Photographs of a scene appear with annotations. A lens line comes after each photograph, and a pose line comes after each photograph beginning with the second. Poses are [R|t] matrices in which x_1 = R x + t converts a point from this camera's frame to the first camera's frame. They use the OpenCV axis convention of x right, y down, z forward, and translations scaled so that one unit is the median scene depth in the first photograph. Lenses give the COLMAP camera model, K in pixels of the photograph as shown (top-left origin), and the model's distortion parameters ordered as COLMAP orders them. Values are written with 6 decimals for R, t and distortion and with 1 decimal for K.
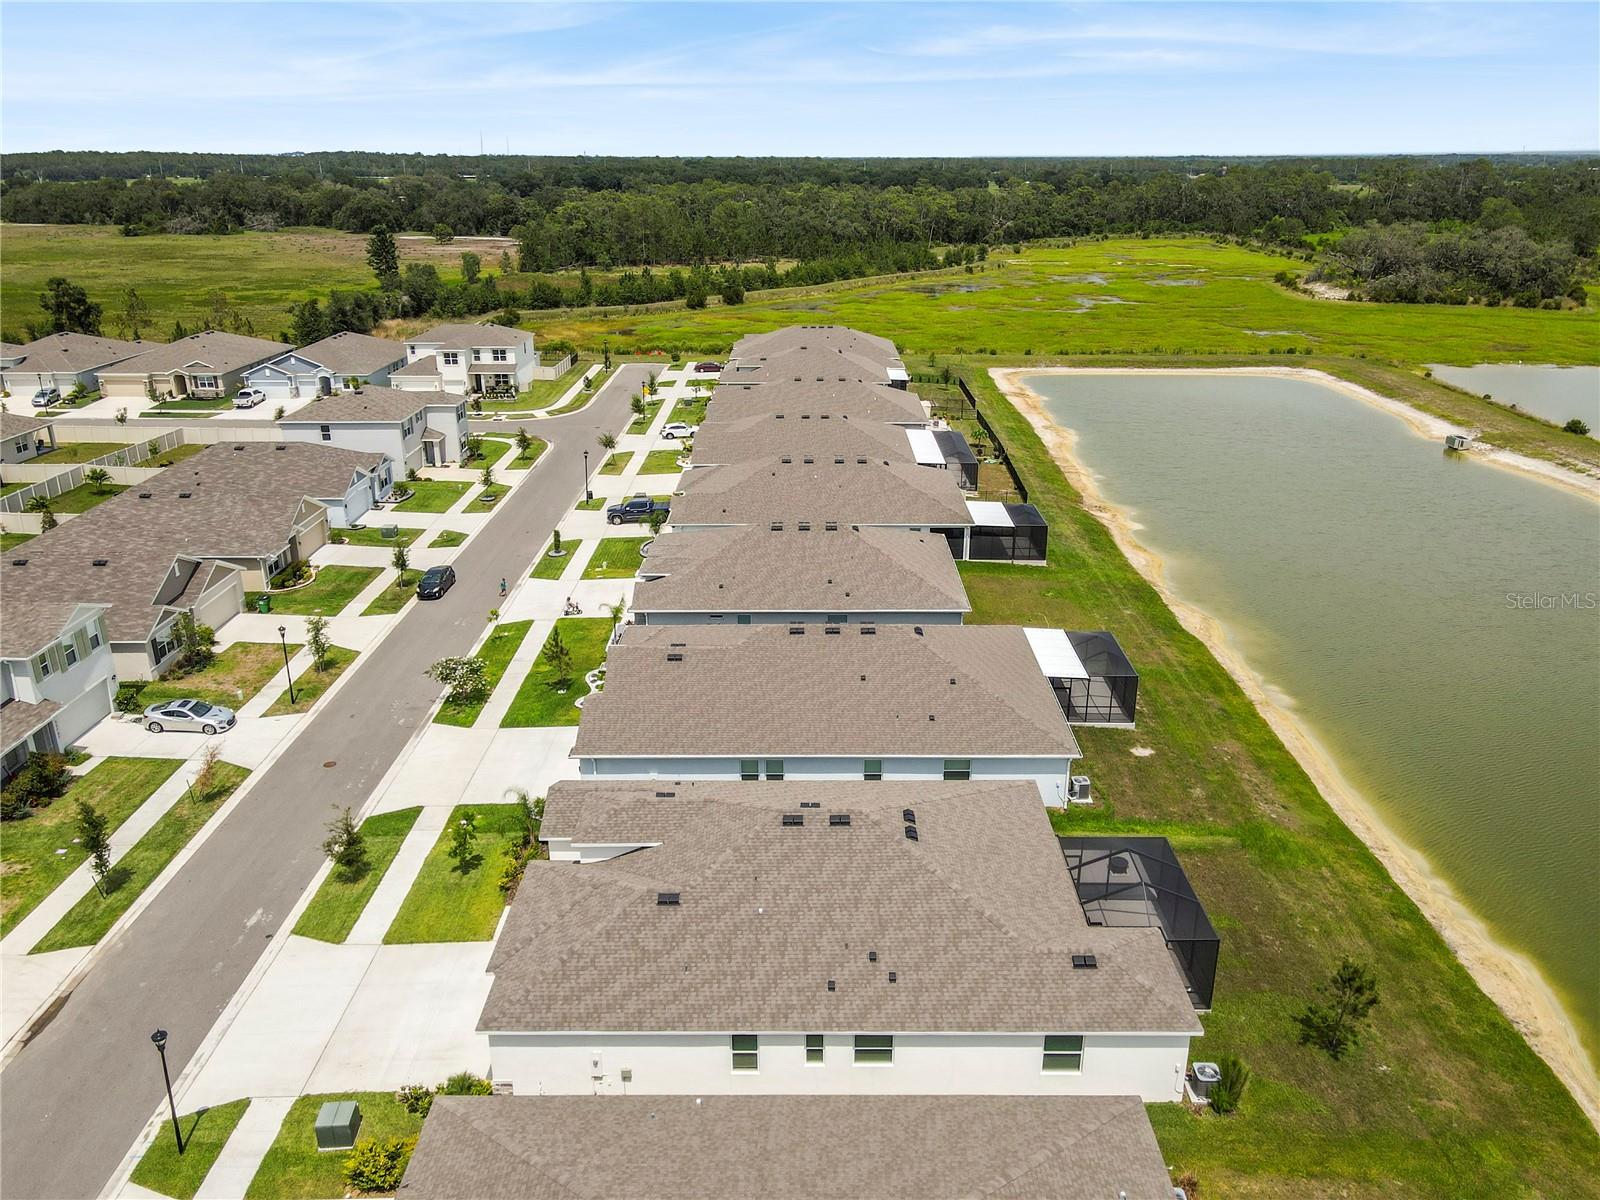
lens RADIAL K [[1175.0, 0, 806.1], [0, 1175.0, 602.4], [0, 0, 1]] dist [0.009163, 0.012480]
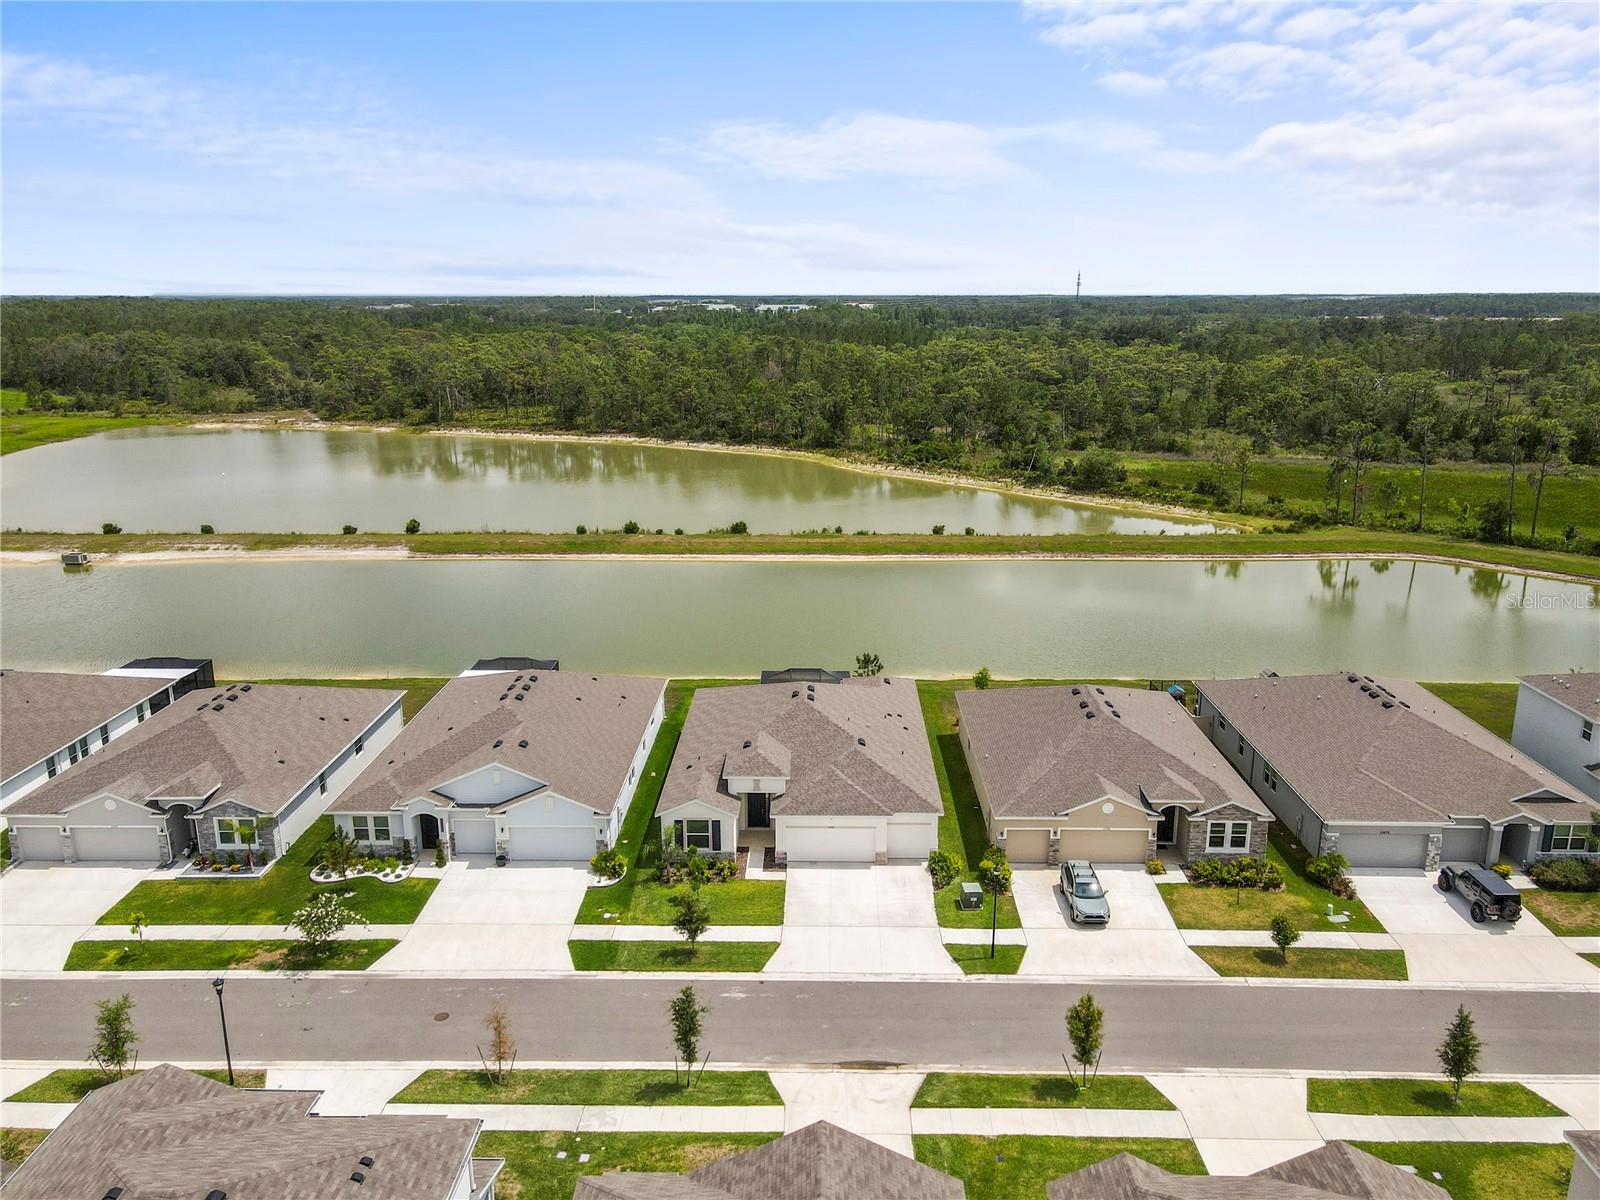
lens RADIAL K [[1175.0, 0, 811.6], [0, 1175.0, 594.9], [0, 0, 1]] dist [0.009163, 0.012480]
pose [[0.011052, -0.248191, 0.968648, -1.204504], [0.357801, 0.905550, 0.227942, -0.250955], [-0.933732, 0.344064, 0.098811, 0.576011]]
